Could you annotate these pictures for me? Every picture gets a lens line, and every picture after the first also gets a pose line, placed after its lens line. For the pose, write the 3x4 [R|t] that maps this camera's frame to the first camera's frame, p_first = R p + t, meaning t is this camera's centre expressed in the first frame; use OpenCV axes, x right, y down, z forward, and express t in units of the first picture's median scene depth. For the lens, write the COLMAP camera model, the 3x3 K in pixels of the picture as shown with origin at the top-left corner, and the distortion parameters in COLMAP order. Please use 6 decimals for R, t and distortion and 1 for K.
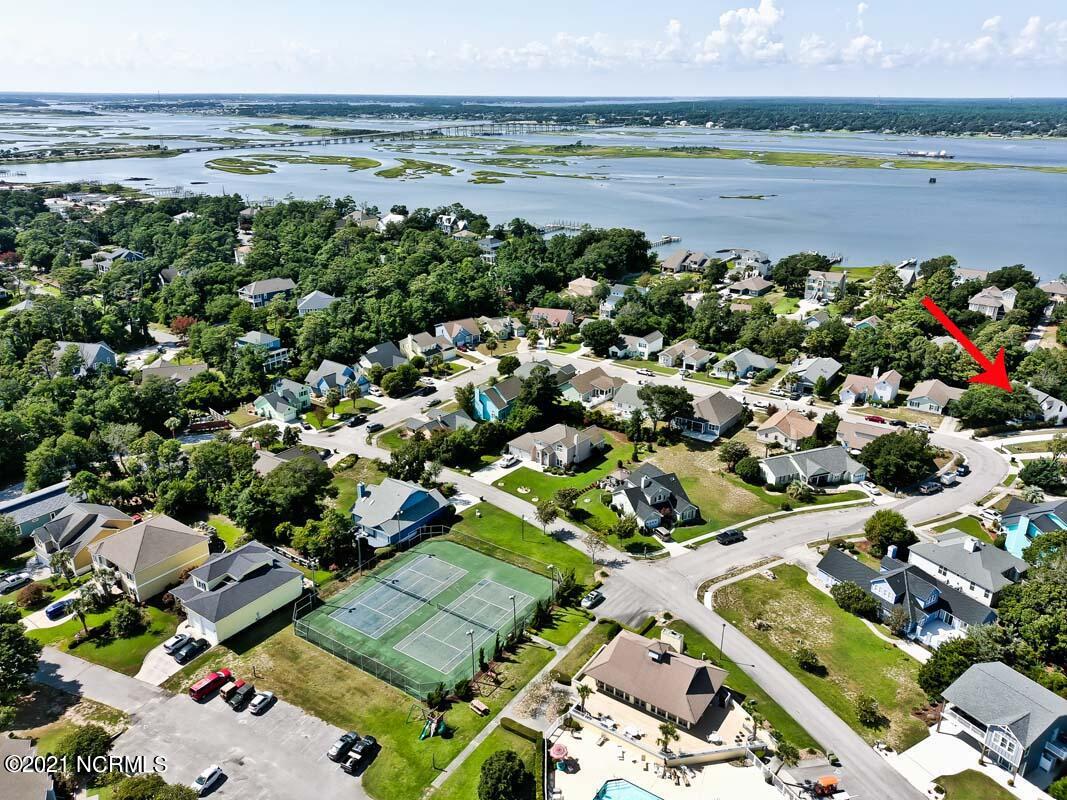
lens RADIAL K [[798.4, 0, 531.3], [0, 798.4, 385.5], [0, 0, 1]] dist [0.054840, -0.069776]
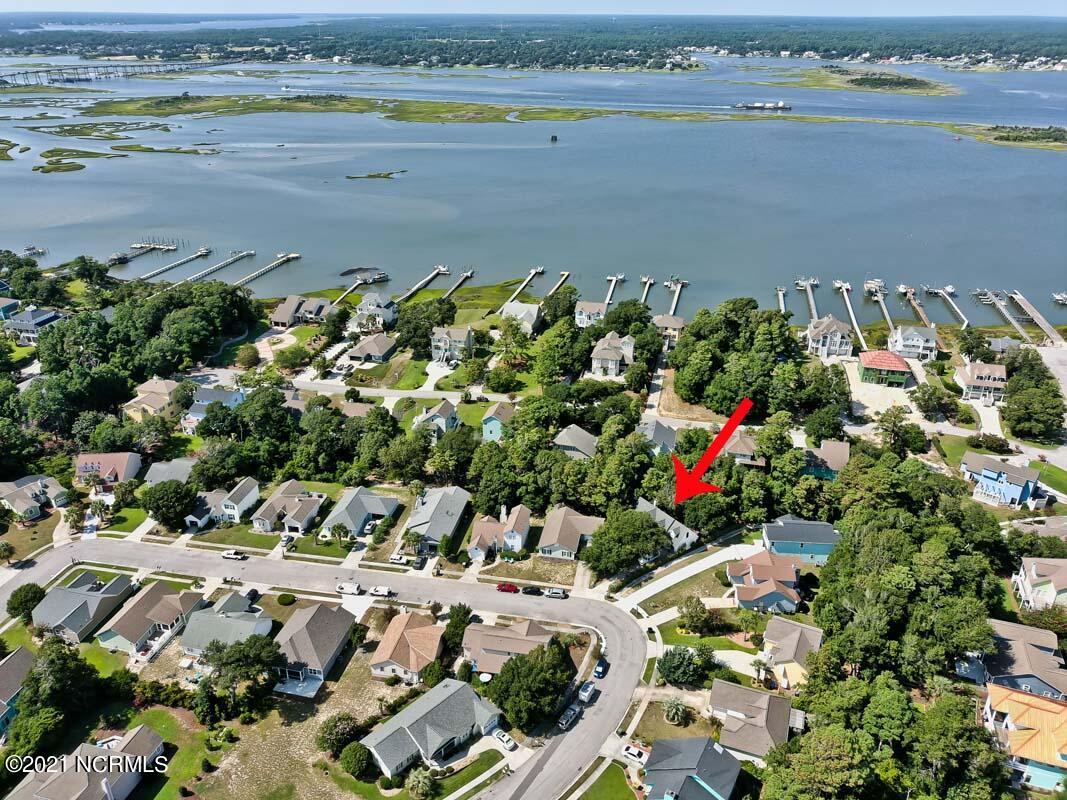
lens RADIAL K [[798.4, 0, 533.2], [0, 798.4, 389.2], [0, 0, 1]] dist [0.054840, -0.069776]
pose [[0.913552, -0.178328, 0.365542, 0.124184], [0.143215, 0.982235, 0.121260, -0.186283], [-0.380672, -0.058426, 0.922862, 0.149552]]
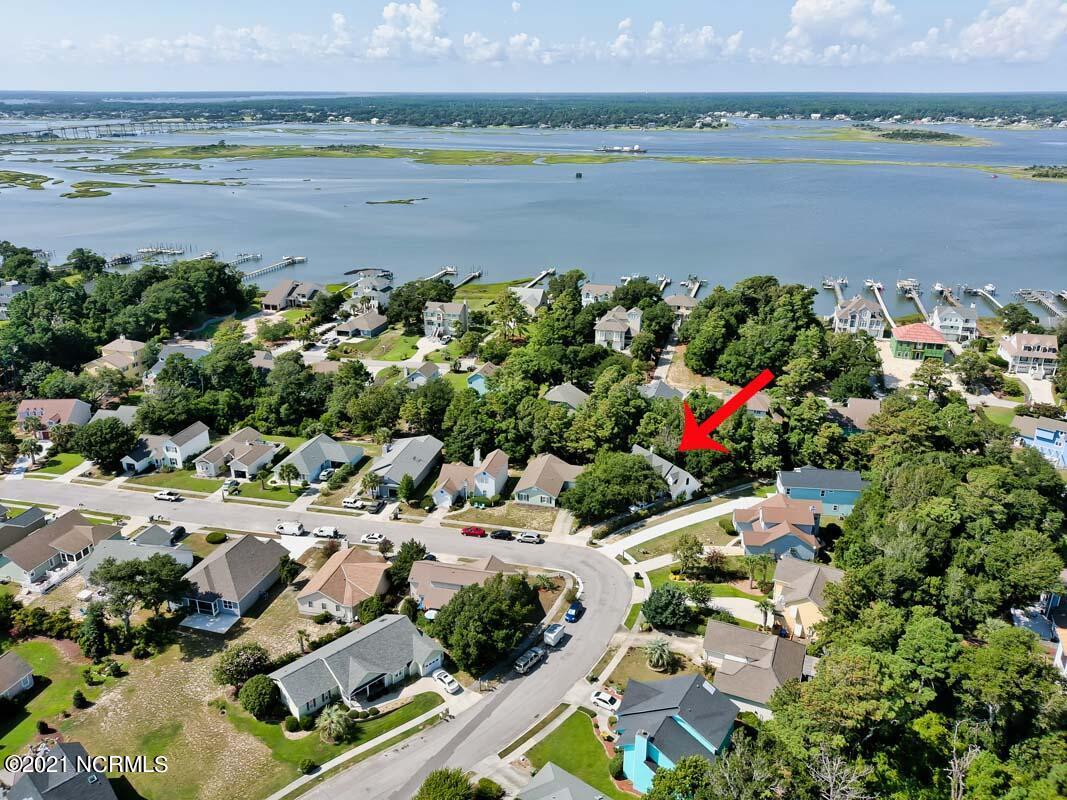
lens RADIAL K [[798.4, 0, 535.6], [0, 798.4, 390.2], [0, 0, 1]] dist [0.054840, -0.069776]
pose [[0.929337, -0.132510, 0.344635, 0.171488], [0.129017, 0.991088, 0.033163, -0.072289], [-0.345958, 0.013644, 0.938151, 0.206094]]
